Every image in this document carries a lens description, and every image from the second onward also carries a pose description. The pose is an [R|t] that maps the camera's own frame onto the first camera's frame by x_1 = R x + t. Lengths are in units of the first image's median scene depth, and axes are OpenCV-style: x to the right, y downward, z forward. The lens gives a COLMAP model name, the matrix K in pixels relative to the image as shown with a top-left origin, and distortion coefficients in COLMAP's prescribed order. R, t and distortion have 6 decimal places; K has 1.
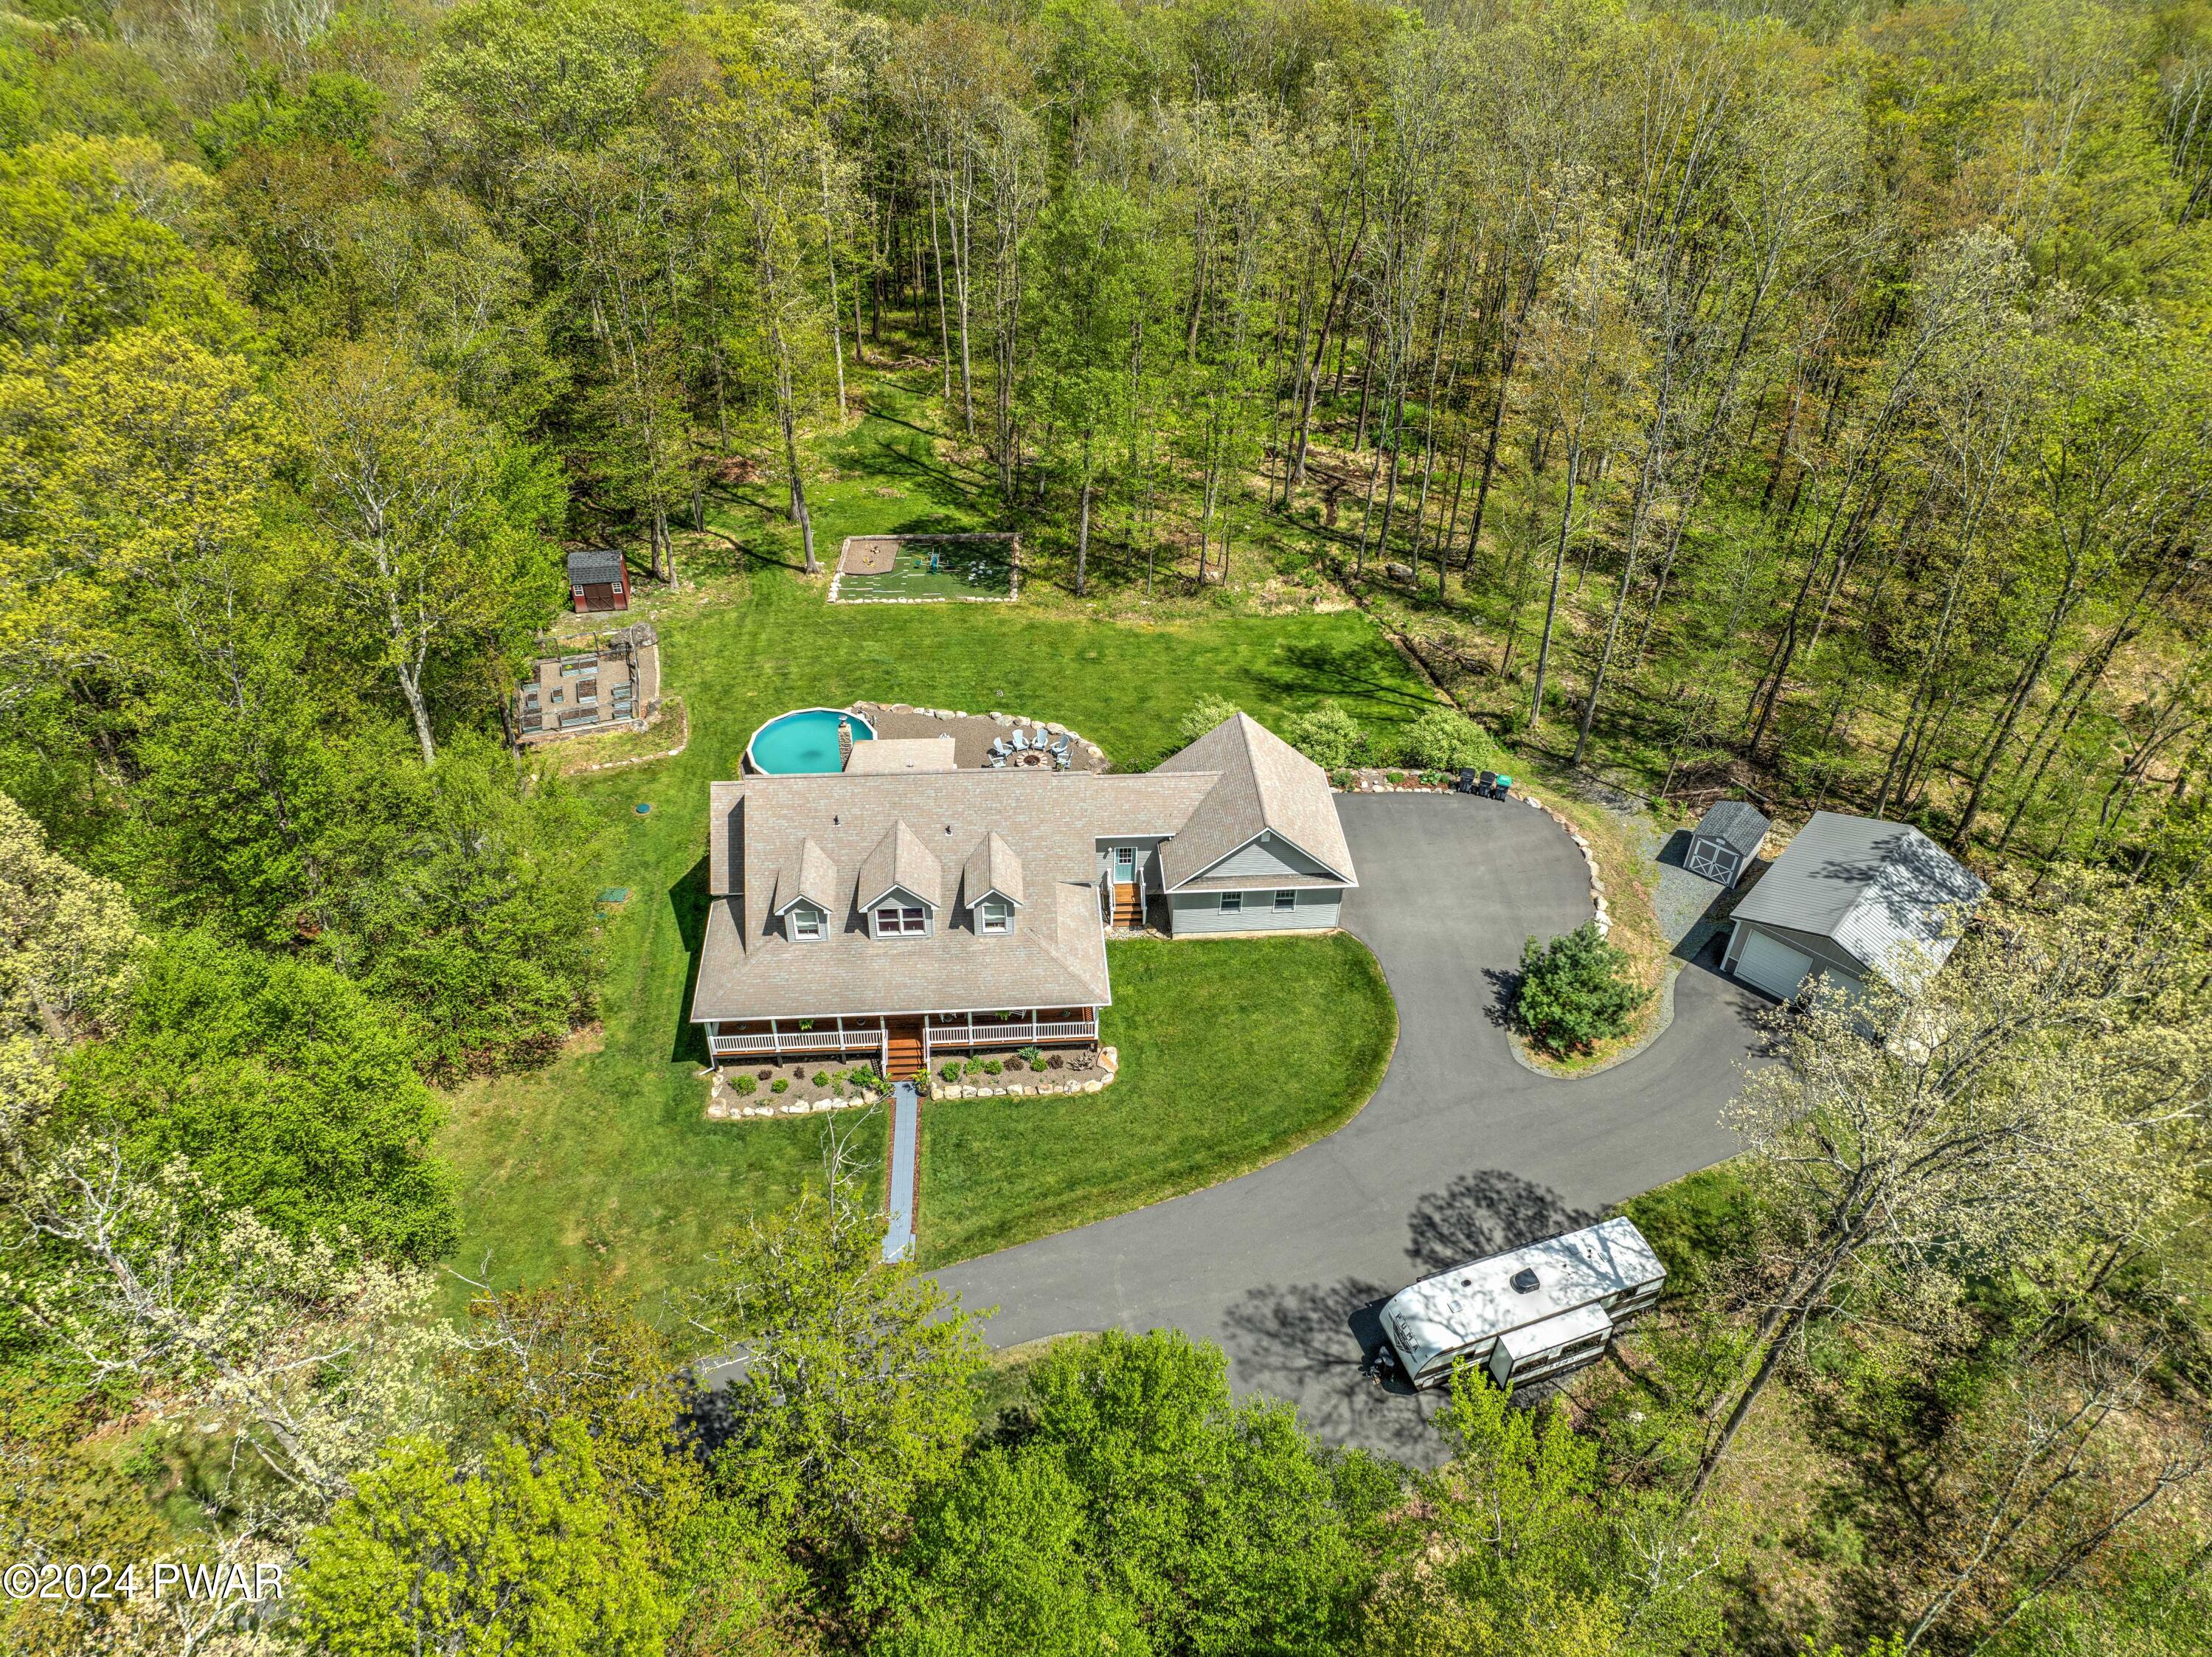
lens RADIAL K [[1562.4, 0, 1106.0], [0, 1562.4, 828.5], [0, 0, 1]] dist [-0.033876, 0.001714]
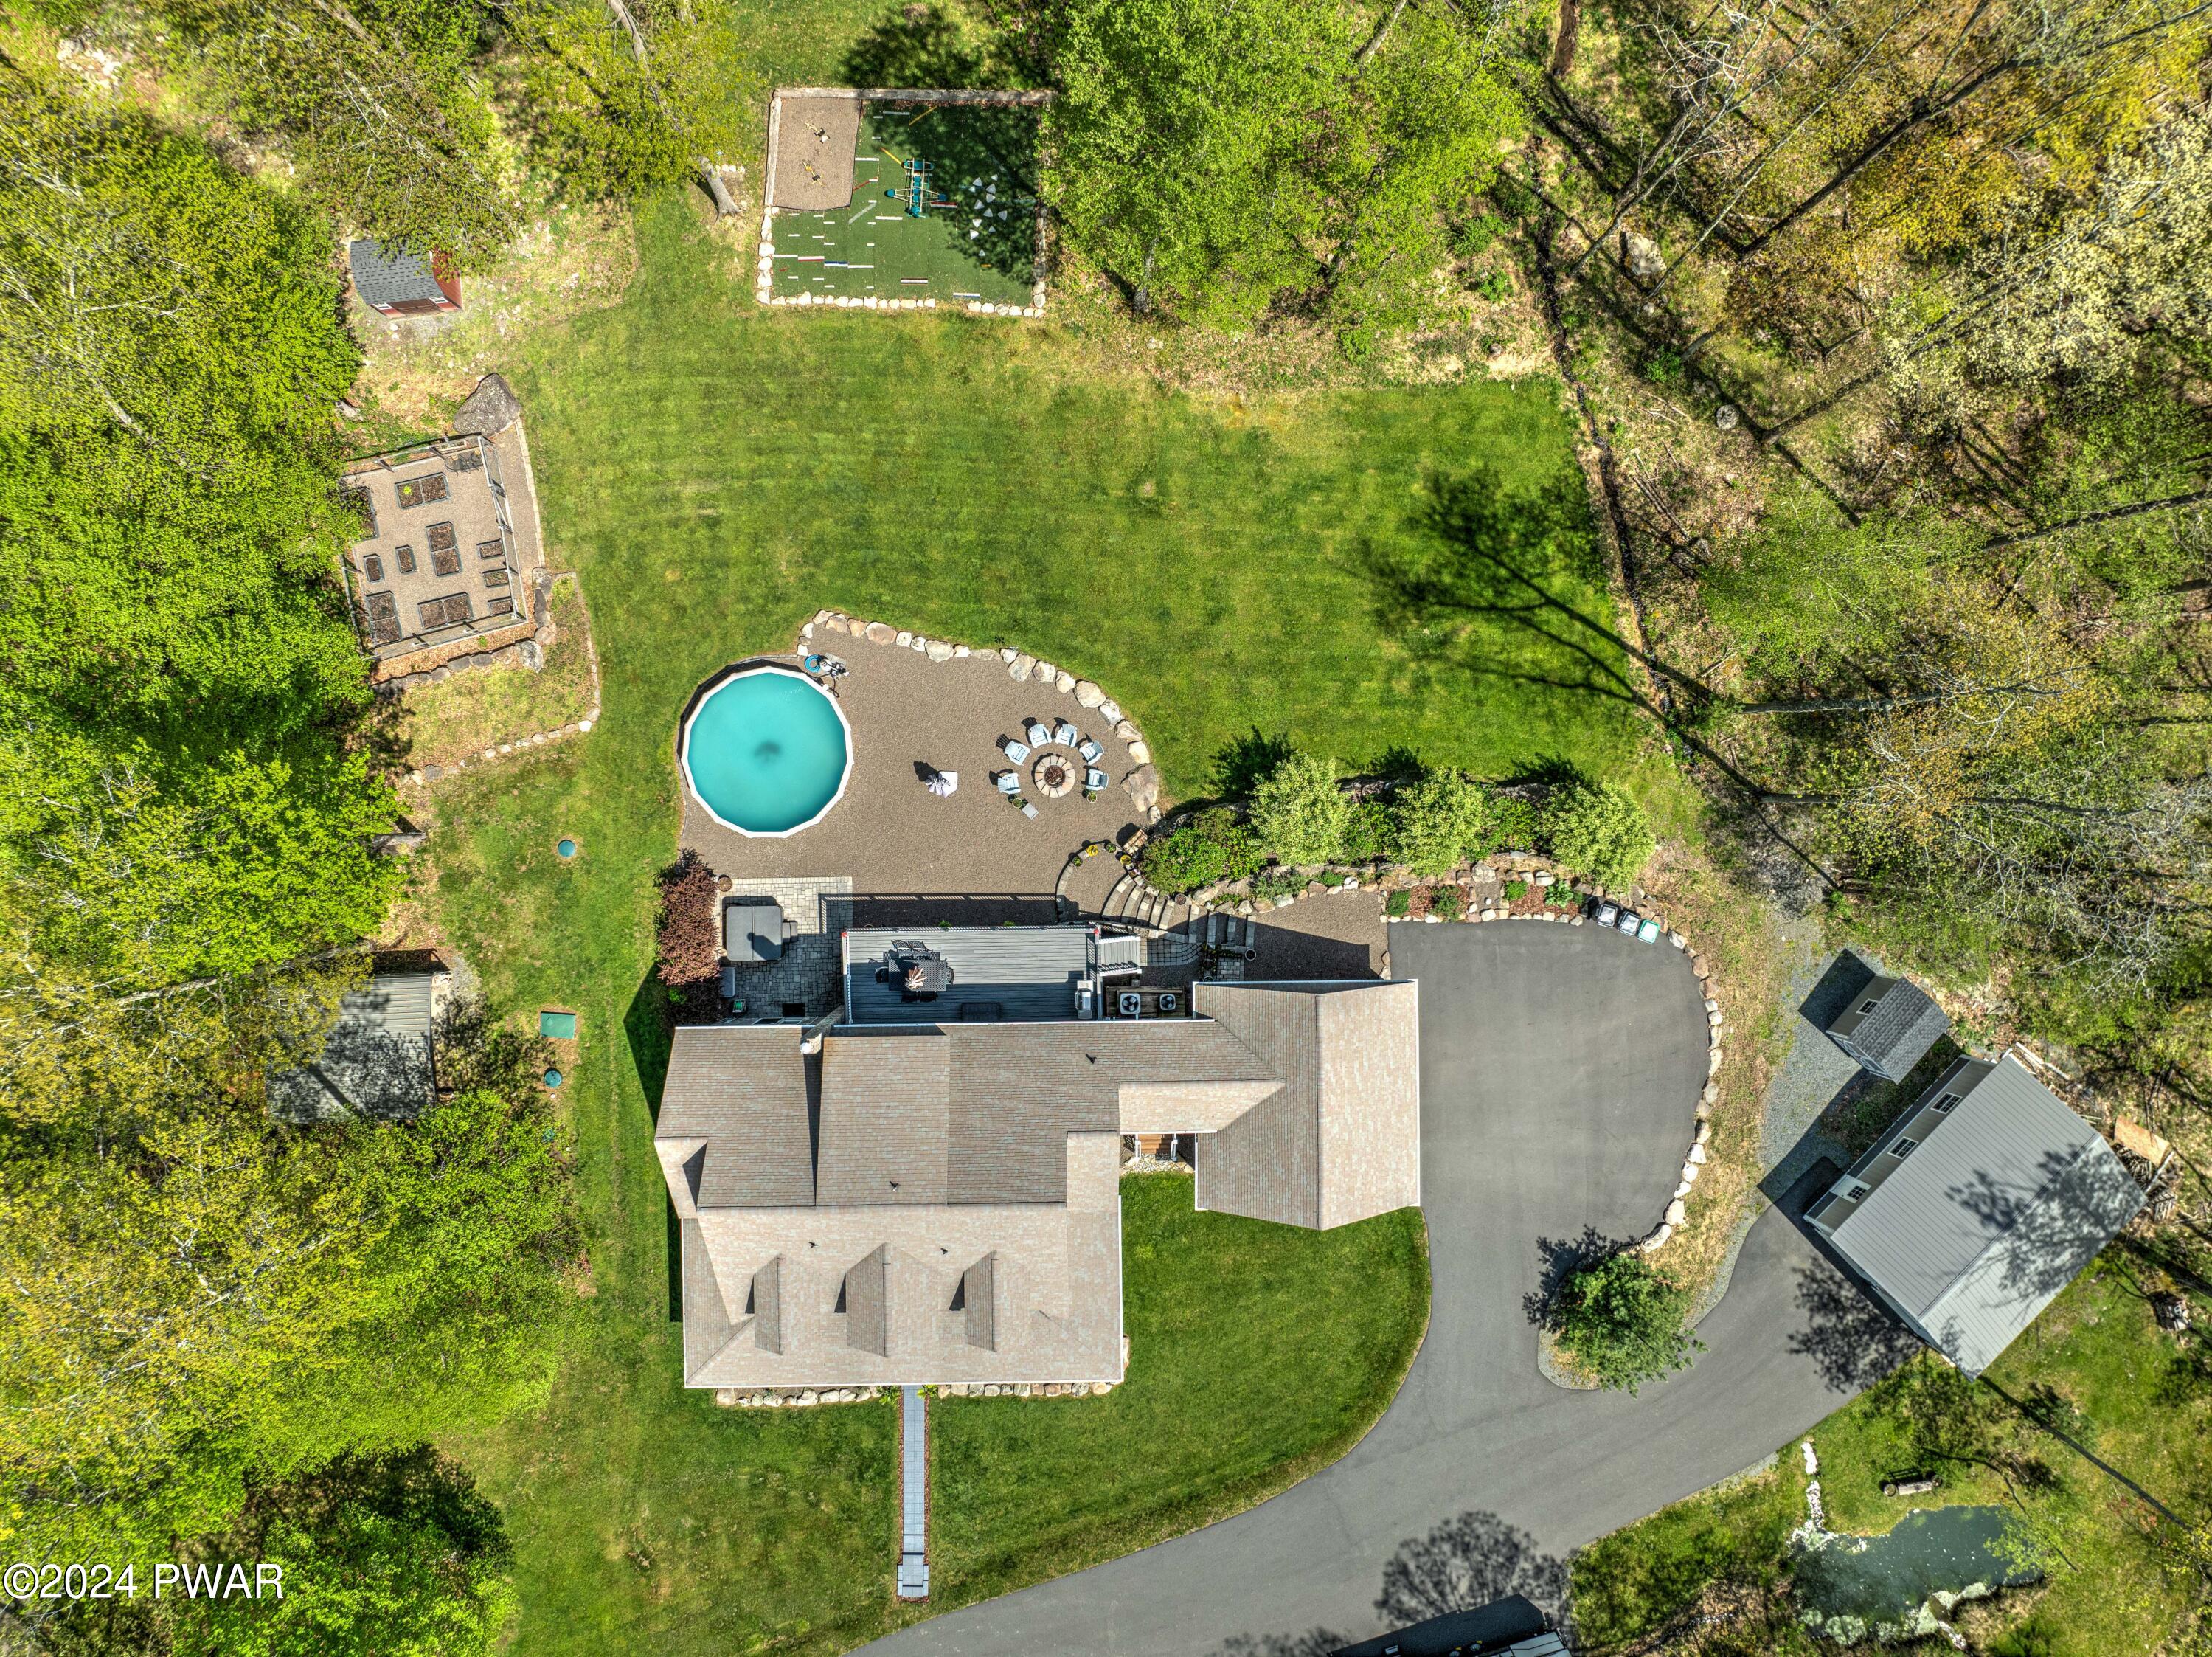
lens RADIAL K [[1562.7, 0, 1106.0], [0, 1562.7, 828.5], [0, 0, 1]] dist [-0.038242, 0.000973]
pose [[0.998090, 0.061779, 0.000750, -0.025863], [-0.039189, 0.623652, 0.780719, -0.750408], [0.047764, -0.779257, 0.624882, 0.602432]]
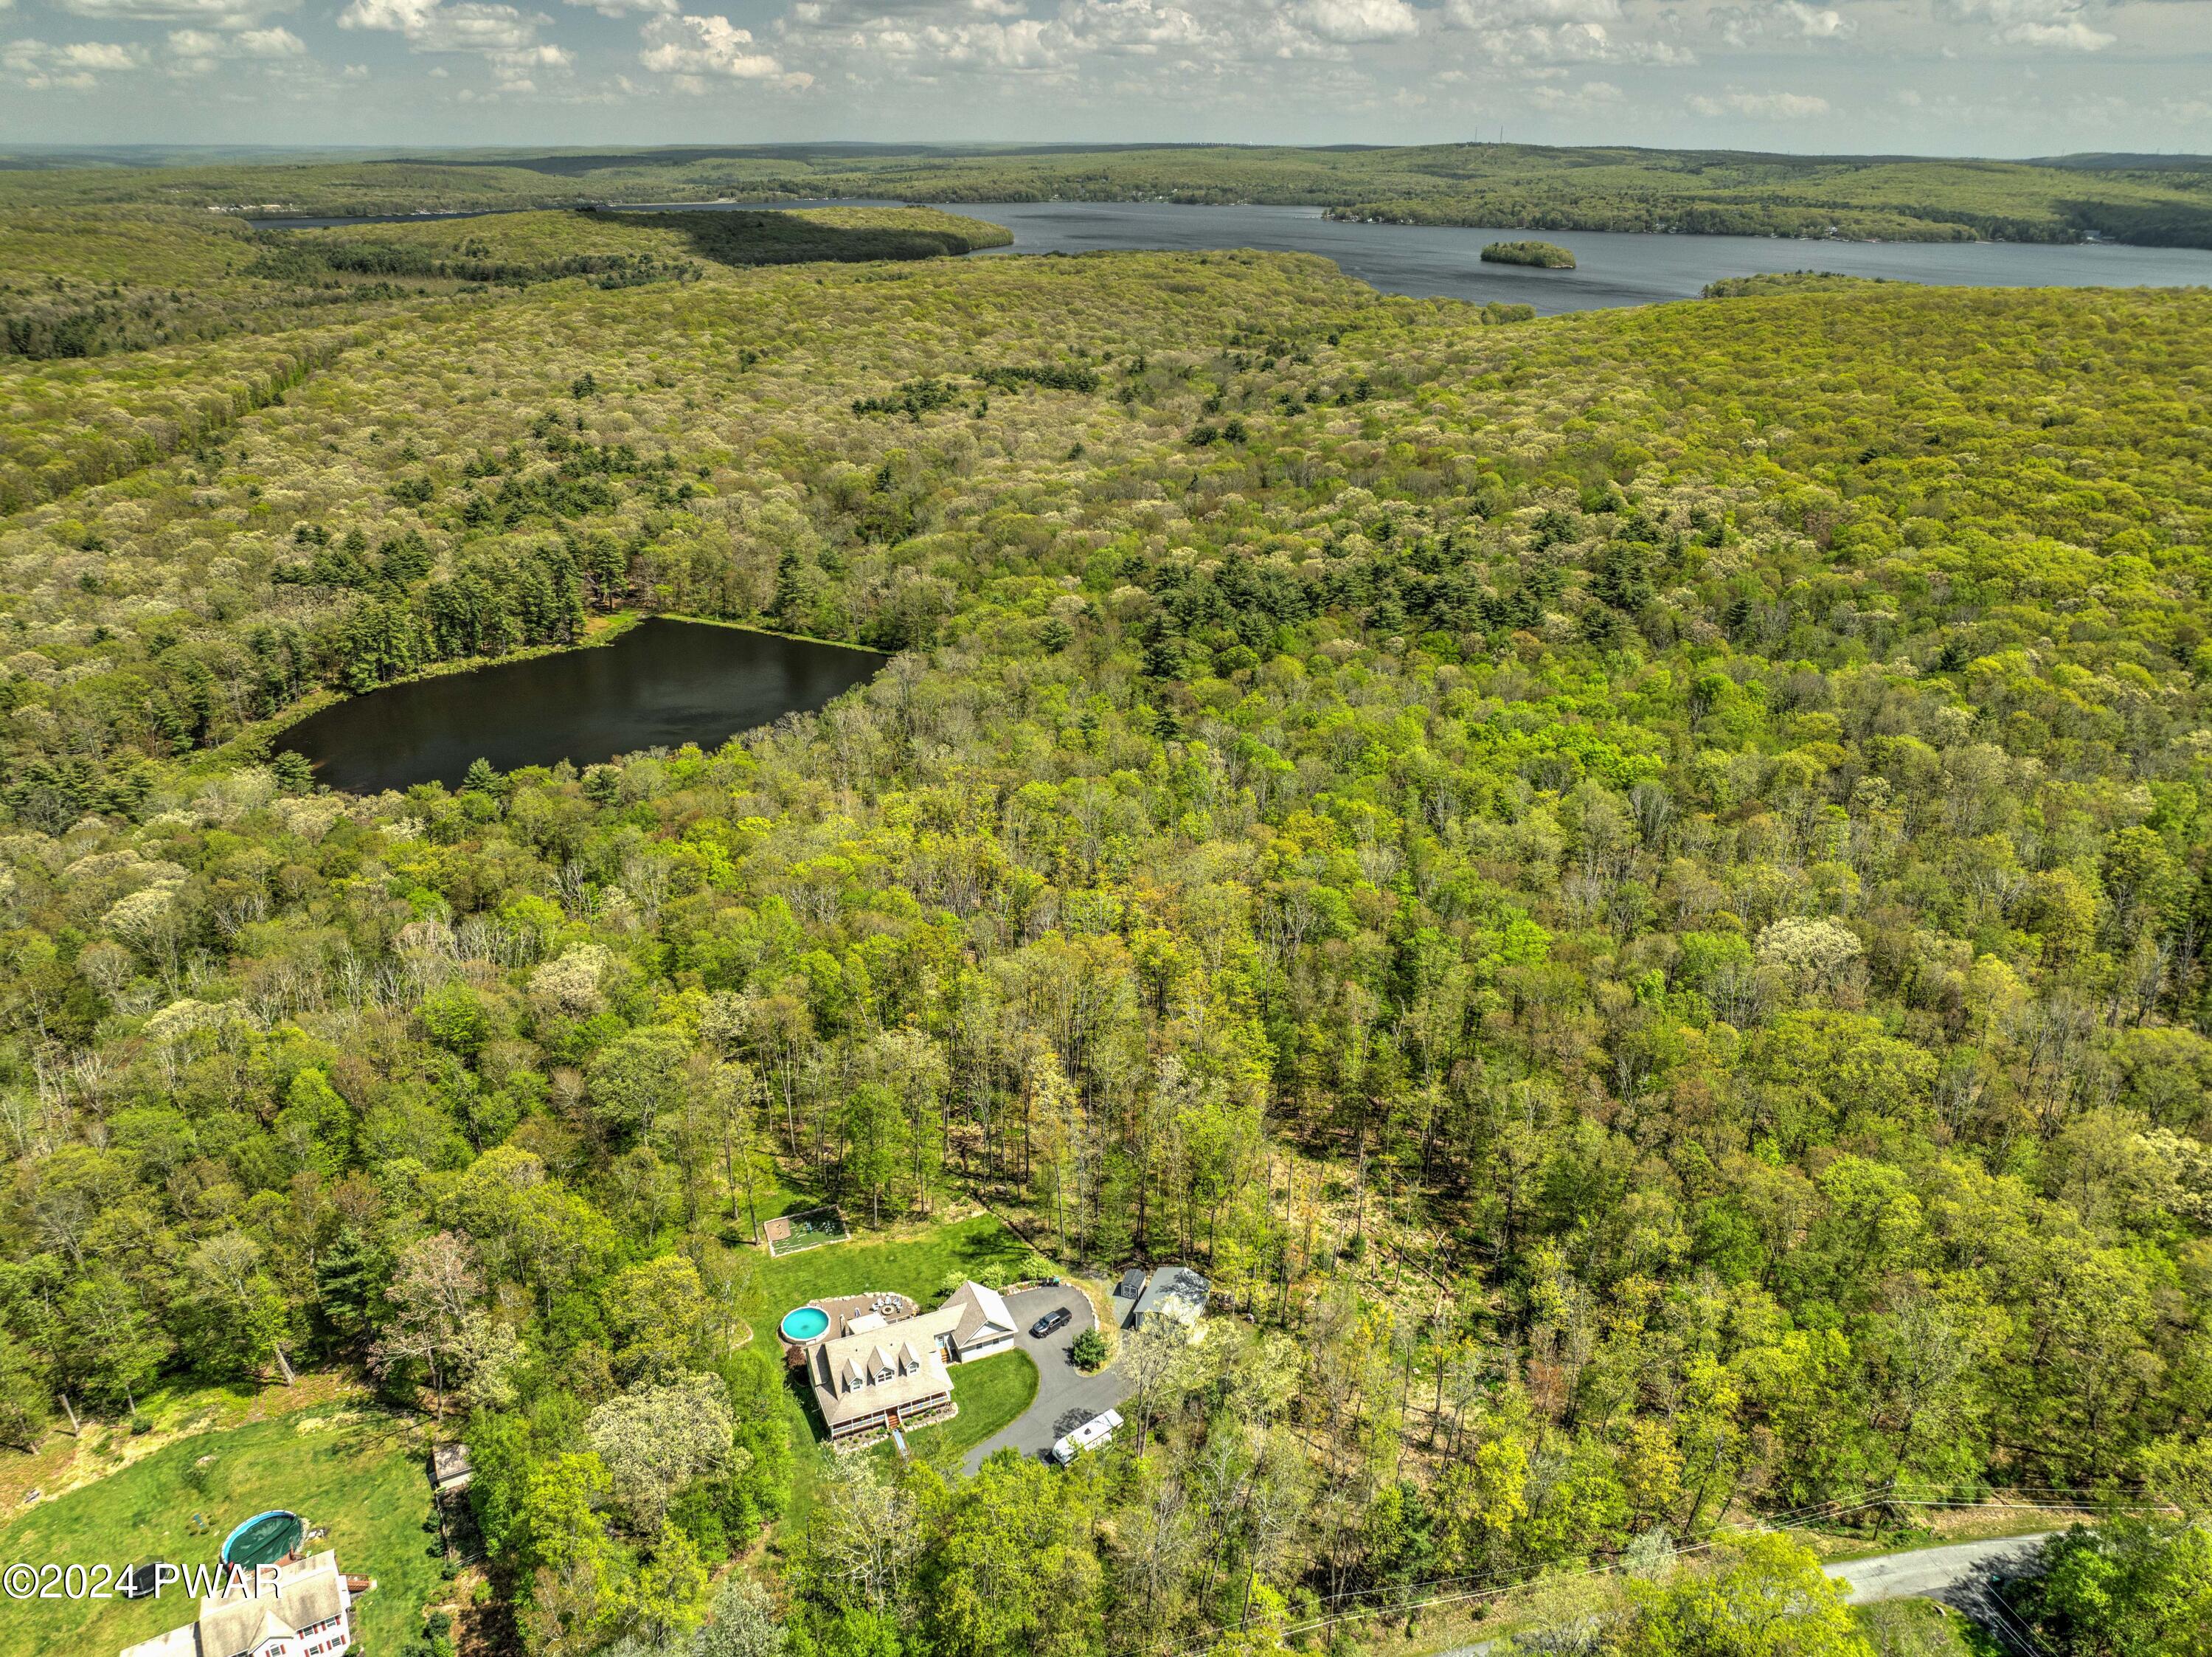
lens RADIAL K [[1562.4, 0, 1106.0], [0, 1562.4, 828.5], [0, 0, 1]] dist [-0.033876, 0.001714]
pose [[0.943992, -0.148802, 0.294511, -0.429505], [0.218455, 0.950762, -0.219840, -0.191422], [-0.247297, 0.271865, 0.930018, -2.159677]]
